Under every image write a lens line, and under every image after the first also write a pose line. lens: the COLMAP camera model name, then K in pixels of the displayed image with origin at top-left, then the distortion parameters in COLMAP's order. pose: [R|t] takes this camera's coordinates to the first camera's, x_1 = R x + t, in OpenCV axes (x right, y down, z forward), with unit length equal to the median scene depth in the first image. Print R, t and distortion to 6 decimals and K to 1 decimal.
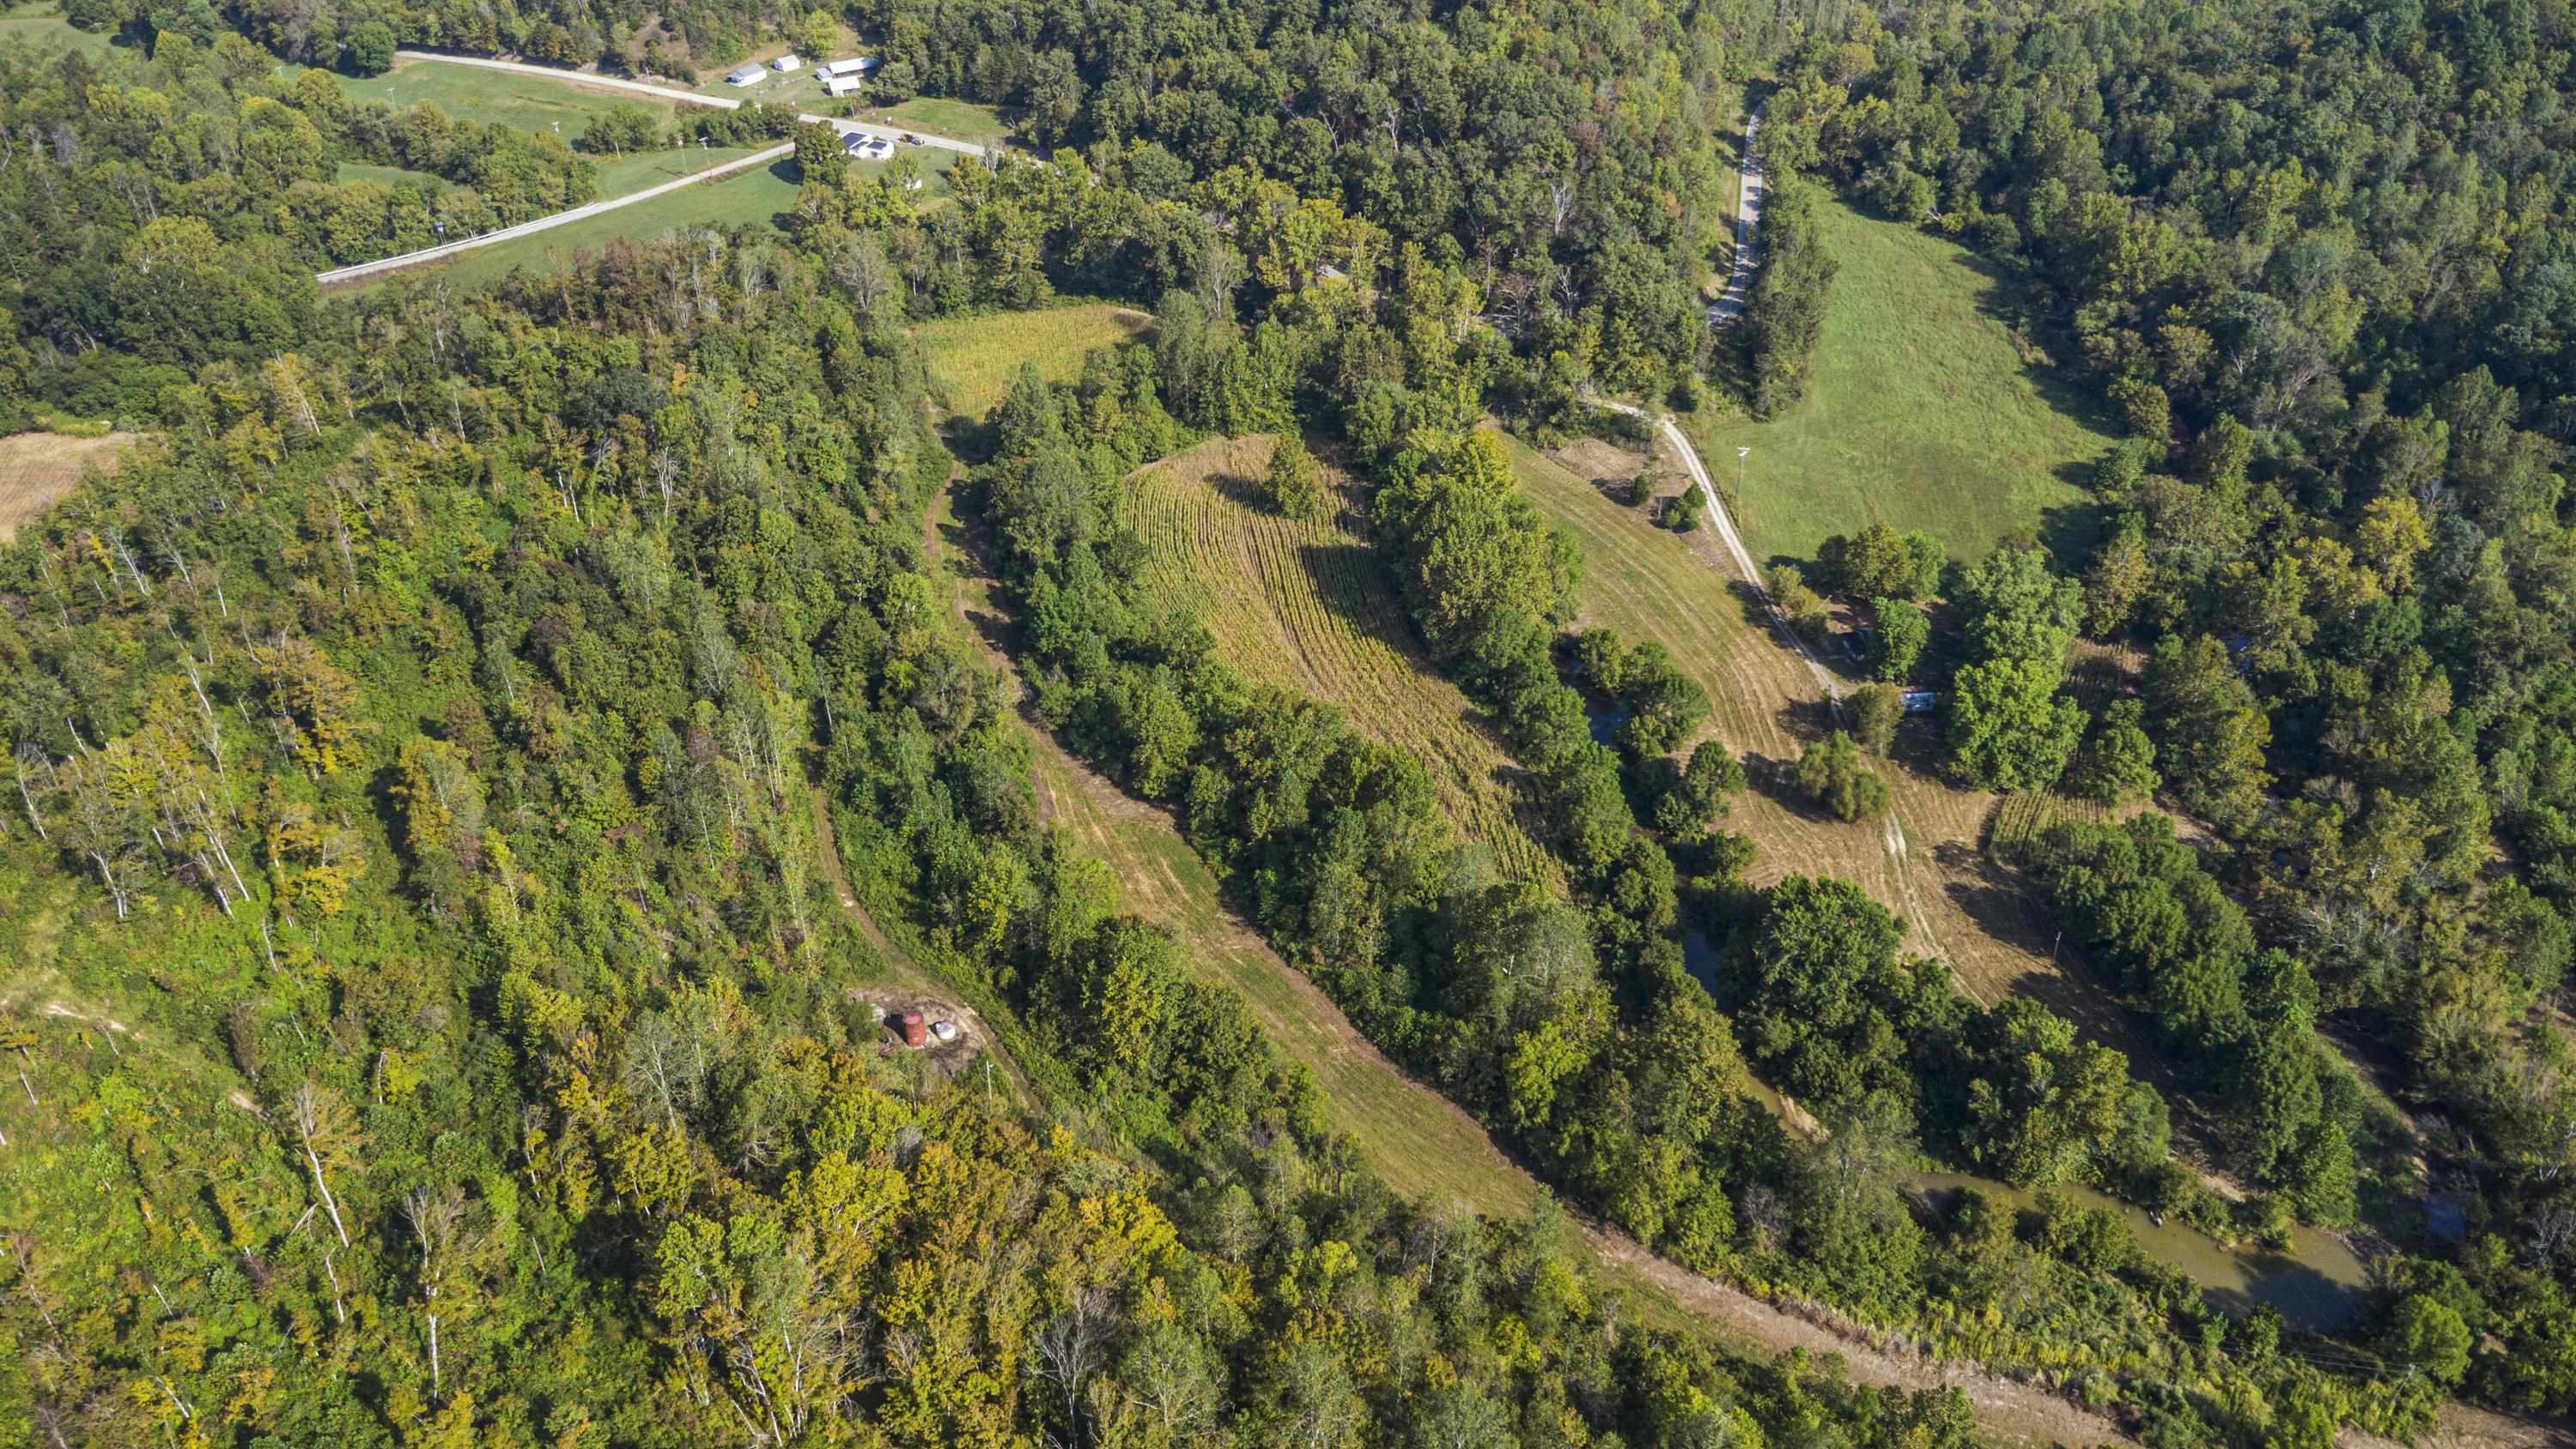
lens RADIAL K [[1847.3, 0, 1288.0], [0, 1847.3, 724.5], [0, 0, 1]] dist [0.034158, -0.033925]
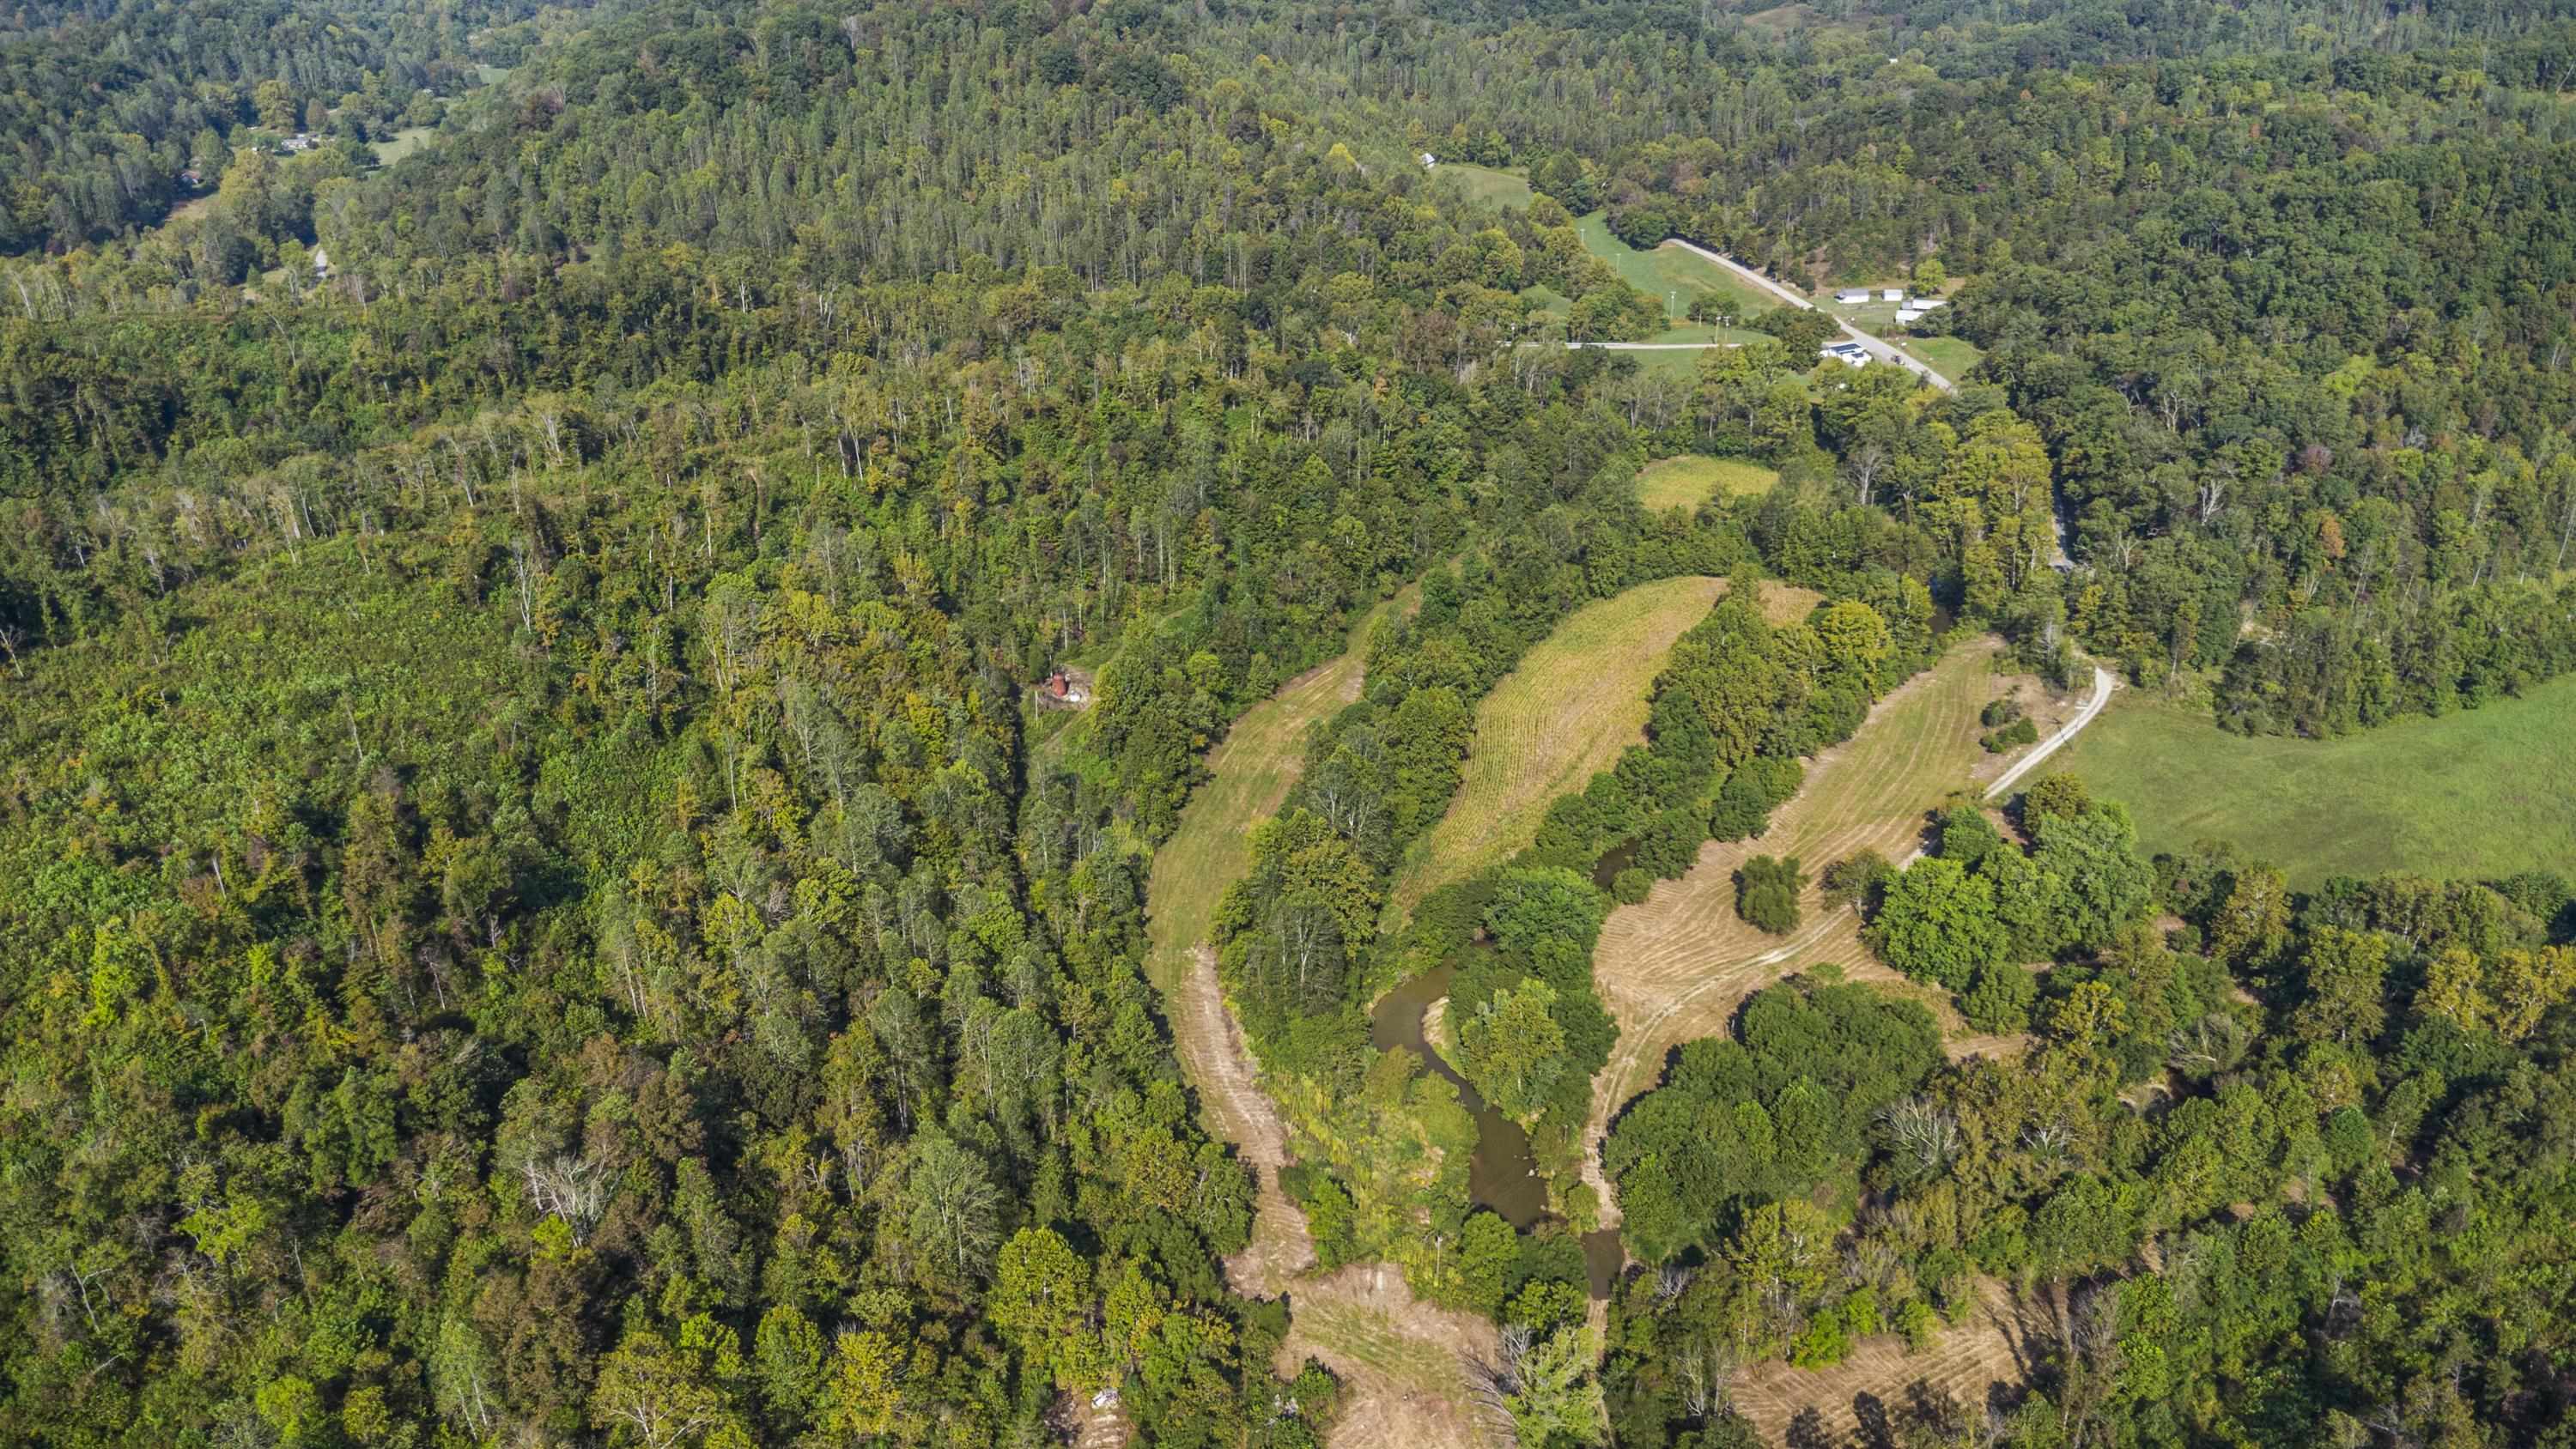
lens RADIAL K [[1861.7, 0, 1285.6], [0, 1861.7, 717.9], [0, 0, 1]] dist [0.033287, -0.050427]
pose [[0.611360, 0.350215, -0.709639, 0.605056], [-0.456589, 0.888532, 0.045146, 0.012149], [0.646348, 0.296413, 0.703117, -0.020592]]
